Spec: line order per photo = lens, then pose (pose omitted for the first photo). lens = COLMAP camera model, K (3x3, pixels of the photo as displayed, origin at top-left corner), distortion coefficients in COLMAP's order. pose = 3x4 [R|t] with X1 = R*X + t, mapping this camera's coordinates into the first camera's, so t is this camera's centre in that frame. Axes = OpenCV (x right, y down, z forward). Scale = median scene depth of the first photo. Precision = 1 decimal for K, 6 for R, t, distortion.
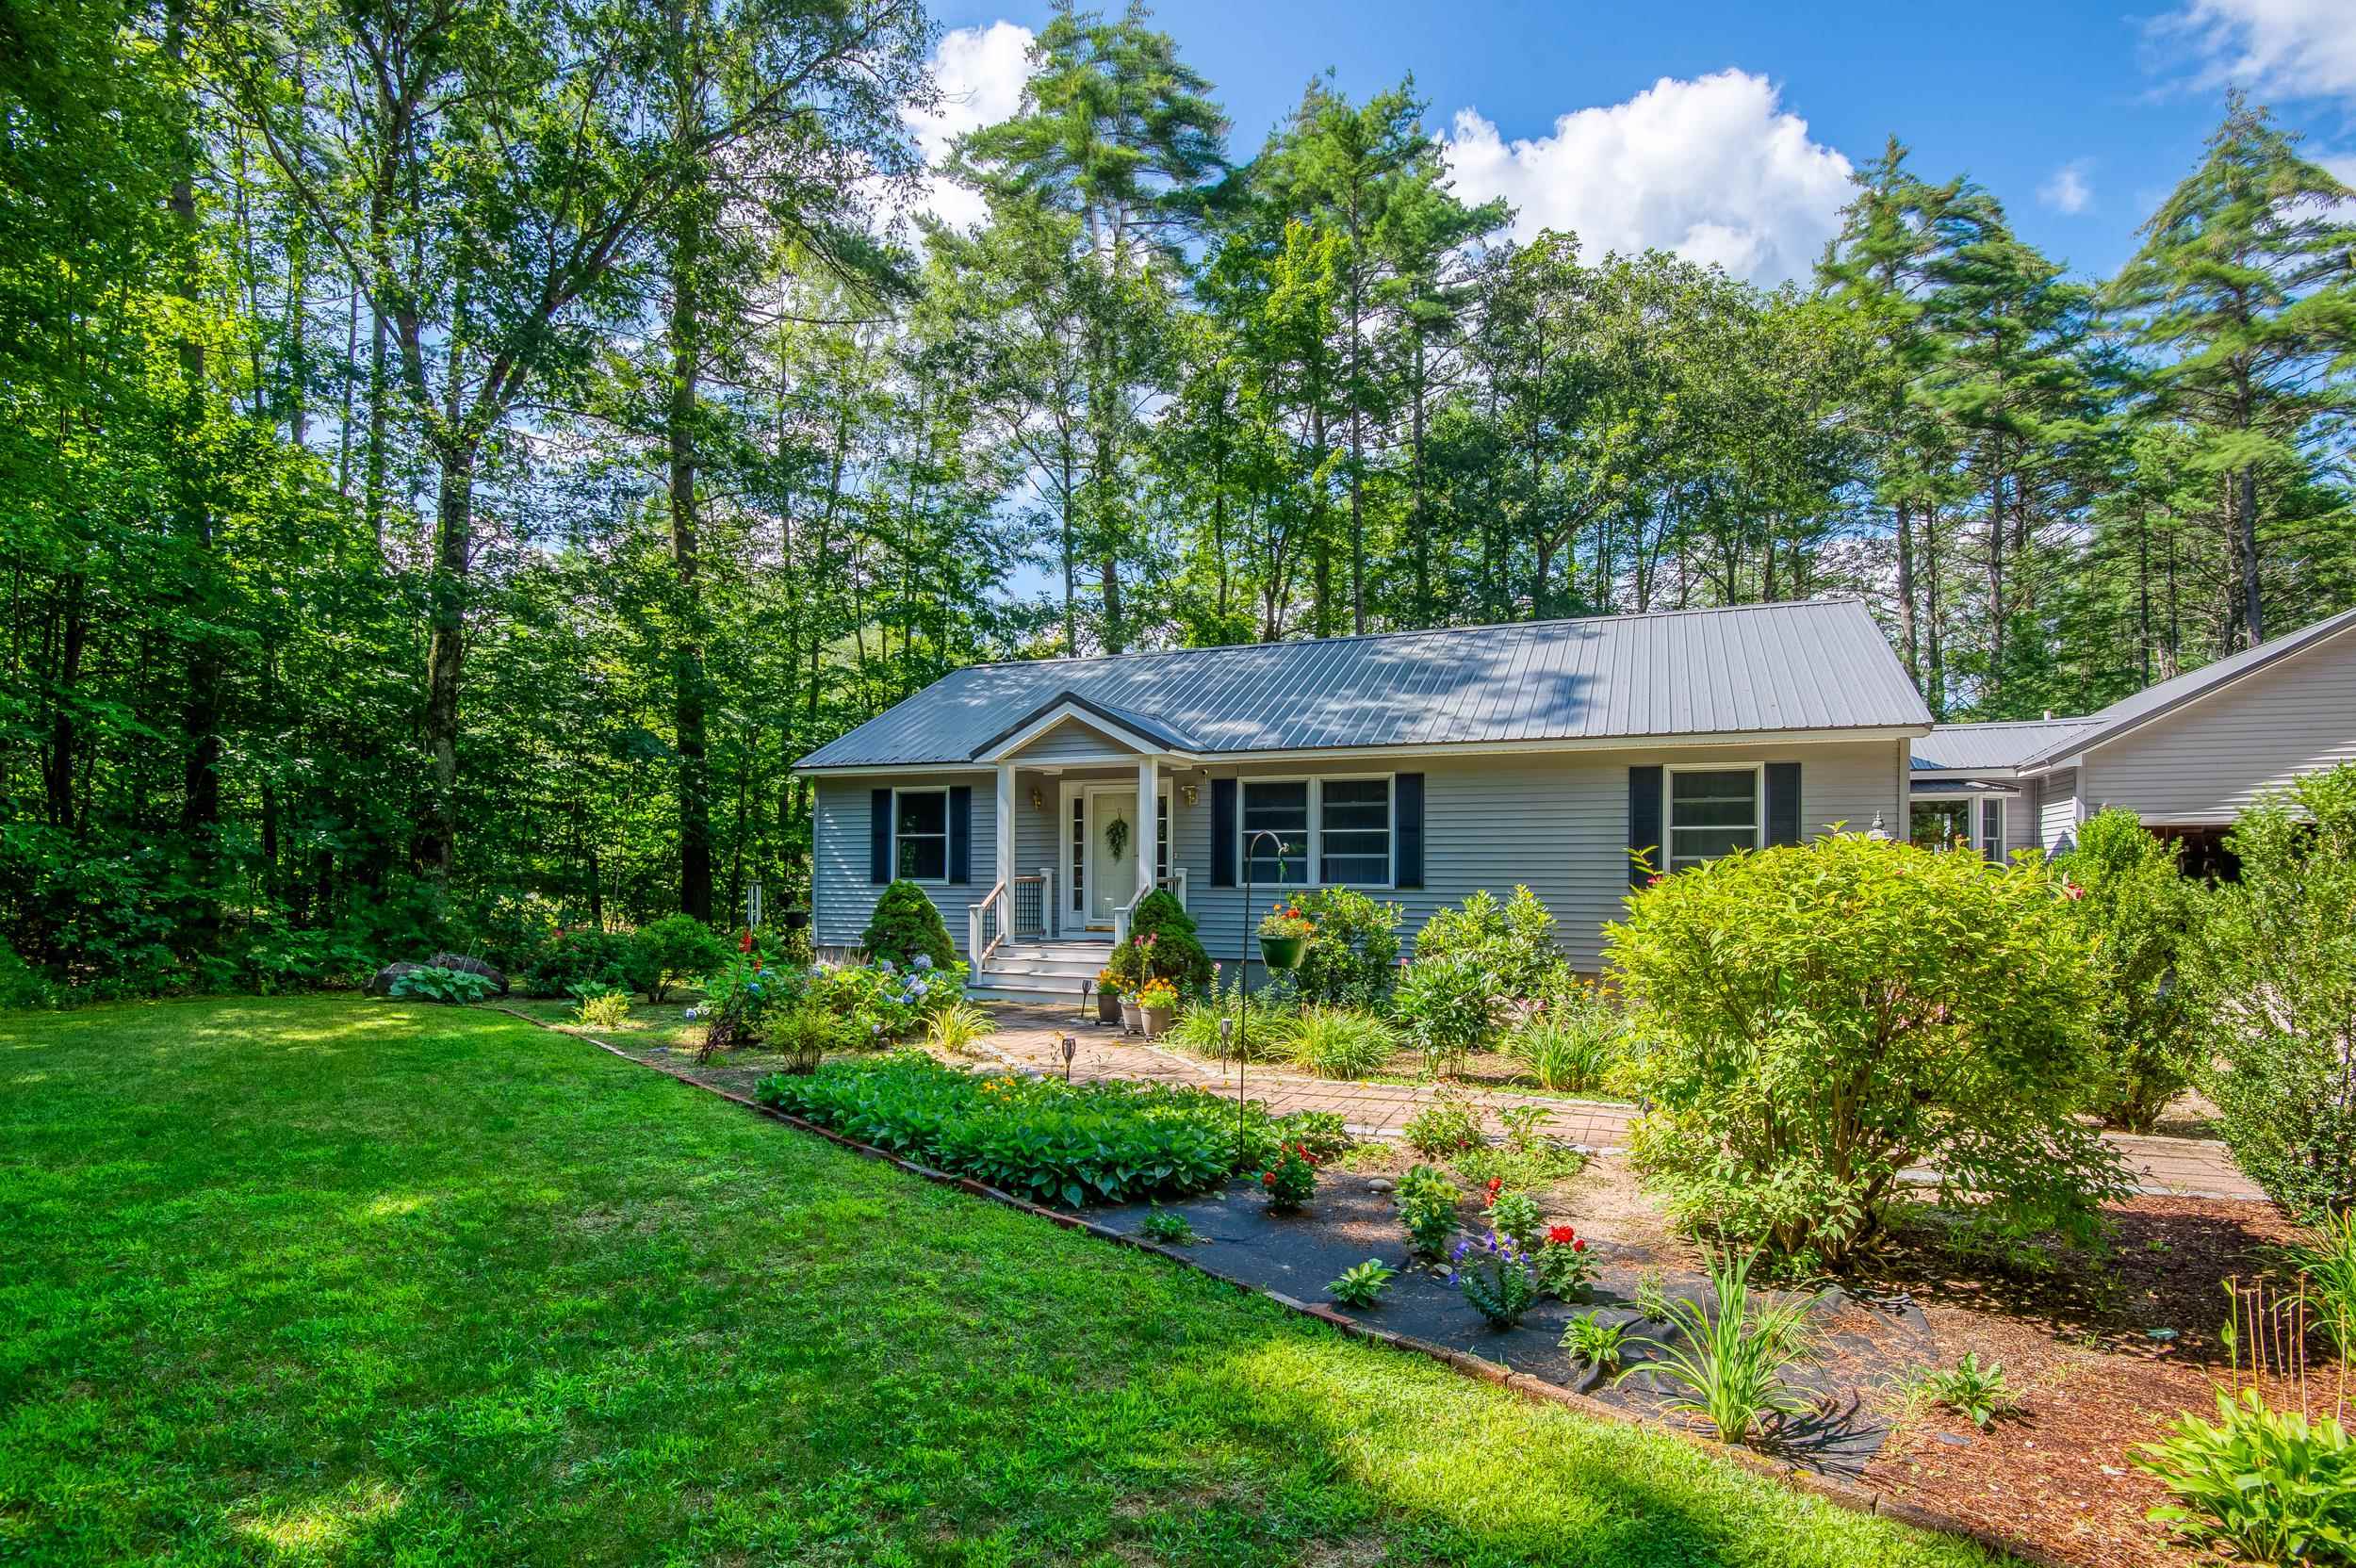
lens RADIAL K [[1151.0, 0, 1143.9], [0, 1151.0, 876.0], [0, 0, 1]] dist [-0.027250, 0.001166]
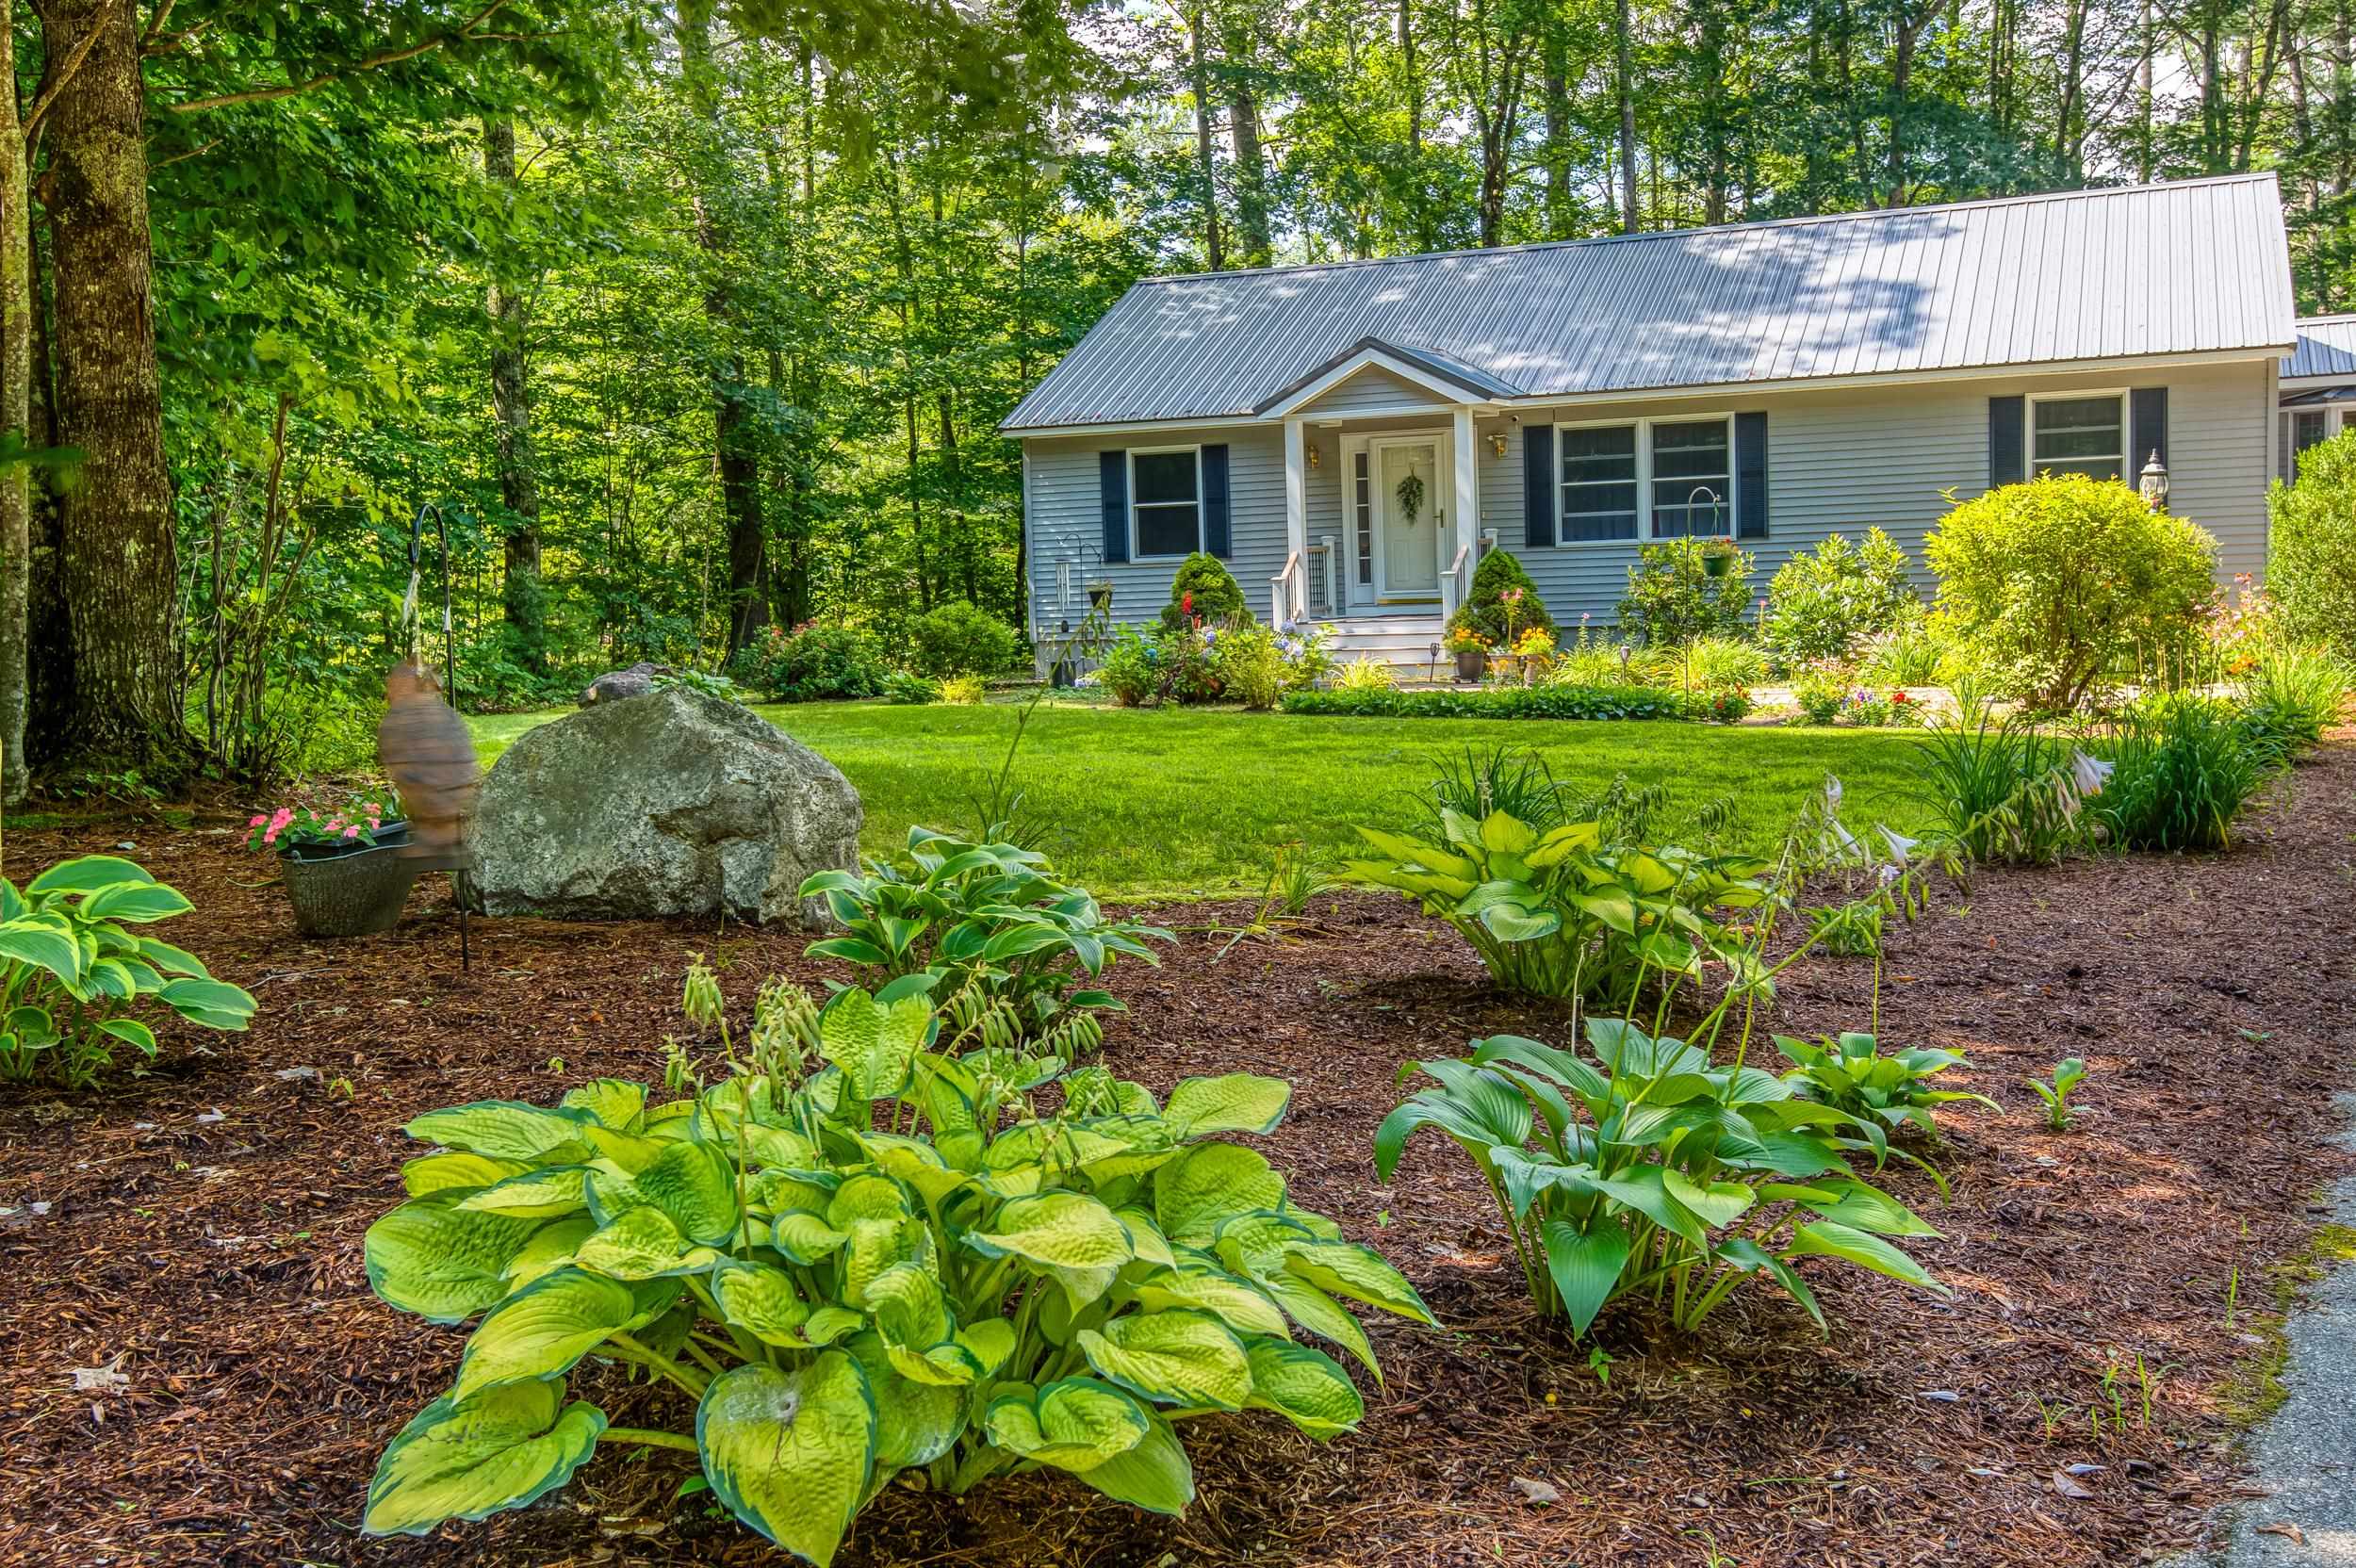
lens RADIAL K [[2225.7, 0, 1178.2], [0, 2225.7, 778.4], [0, 0, 1]] dist [0.038596, 0.000000]
pose [[0.998989, -0.043025, 0.013031, -0.253836], [0.041636, 0.994817, 0.092762, 0.016210], [-0.016954, -0.092125, 0.995603, -0.771138]]
